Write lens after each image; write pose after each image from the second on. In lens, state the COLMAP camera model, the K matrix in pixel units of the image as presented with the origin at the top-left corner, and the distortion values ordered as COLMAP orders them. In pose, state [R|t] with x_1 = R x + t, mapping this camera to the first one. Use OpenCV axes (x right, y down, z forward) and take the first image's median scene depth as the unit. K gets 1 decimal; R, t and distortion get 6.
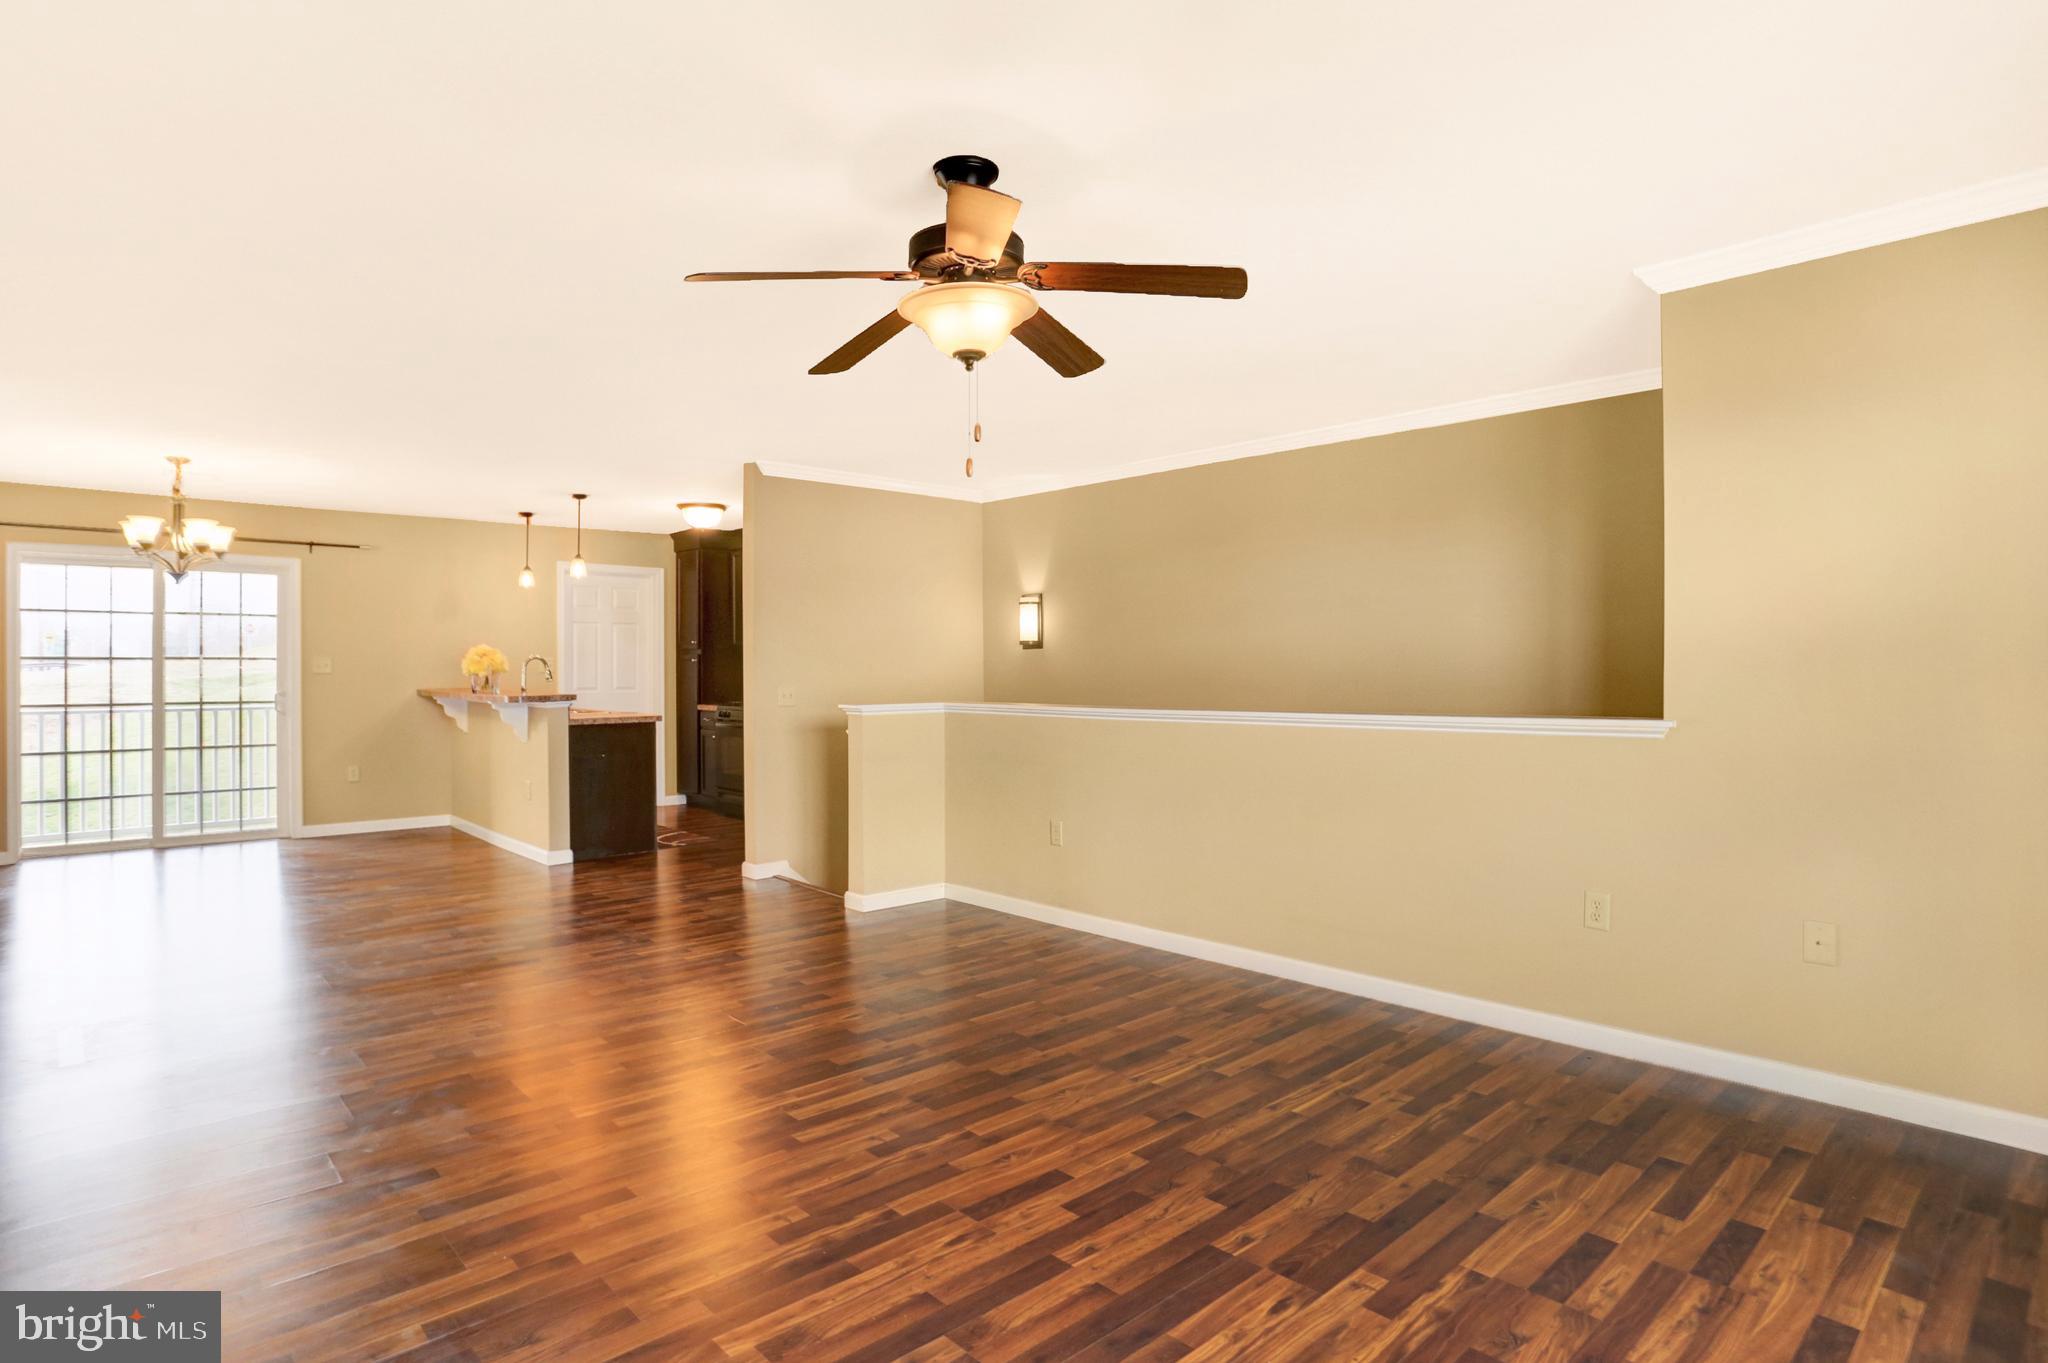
lens RADIAL K [[1137.1, 0, 1024.0], [0, 1137.1, 681.5], [0, 0, 1]] dist [-0.108257, 0.055623]
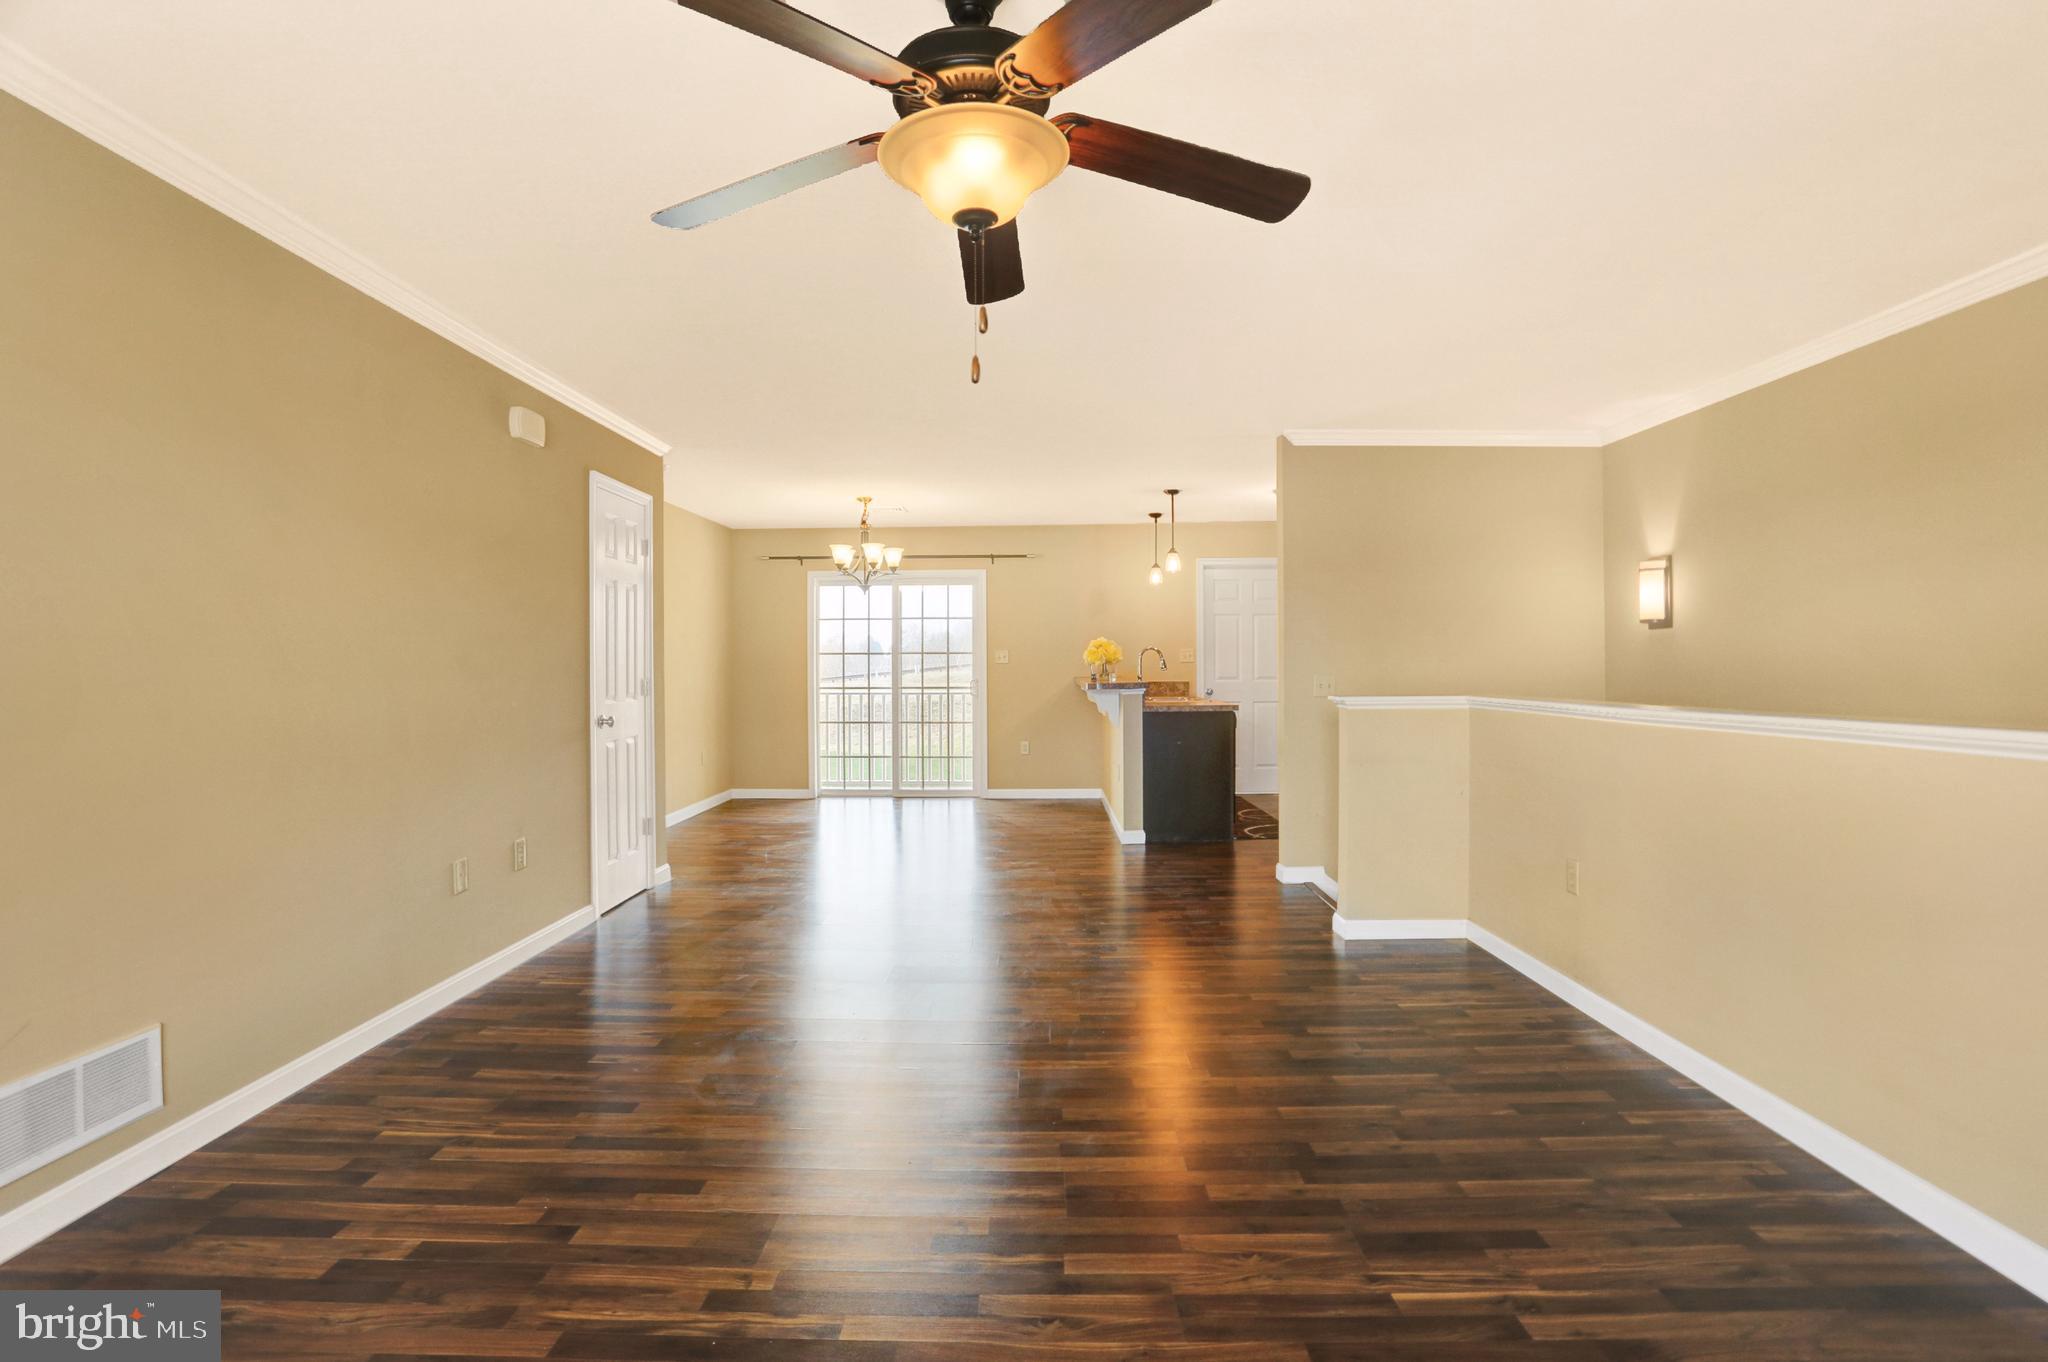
lens RADIAL K [[1028.6, 0, 1016.3], [0, 1028.6, 678.3], [0, 0, 1]] dist [-0.079077, 0.035524]
pose [[0.700065, 0.005867, -0.714055, 0.214135], [-0.003997, 0.999983, 0.004297, 0.003874], [0.714068, -0.000154, 0.700077, 0.264606]]
